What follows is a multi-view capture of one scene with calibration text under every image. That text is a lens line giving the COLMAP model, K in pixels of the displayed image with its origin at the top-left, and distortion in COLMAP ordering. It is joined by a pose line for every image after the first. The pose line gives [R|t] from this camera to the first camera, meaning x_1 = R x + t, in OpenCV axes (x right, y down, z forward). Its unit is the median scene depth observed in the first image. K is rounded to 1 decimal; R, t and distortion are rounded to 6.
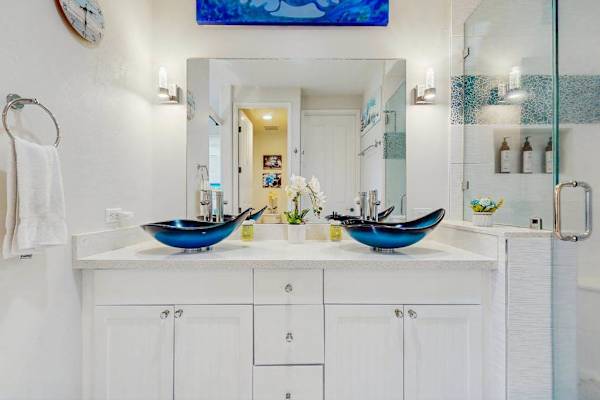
lens RADIAL K [[274.4, 0, 300.1], [0, 274.4, 200.9], [0, 0, 1]] dist [0.004751, -0.000176]
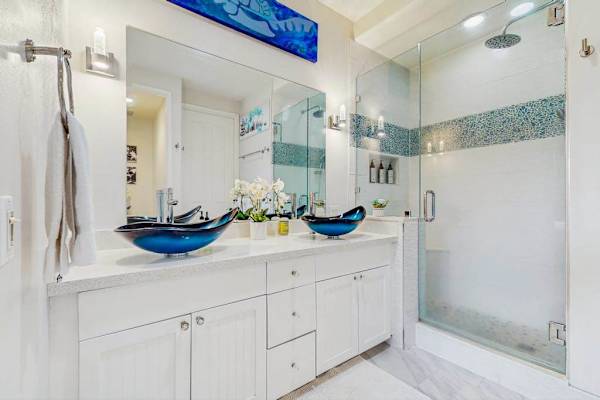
lens RADIAL K [[274.4, 0, 300.6], [0, 274.4, 201.3], [0, 0, 1]] dist [0.004751, -0.000176]
pose [[0.788045, 0.000910, 0.615617, -0.527565], [-0.001971, 0.999998, 0.001046, 0.002360], [-0.615614, -0.002038, 0.788045, 0.038032]]
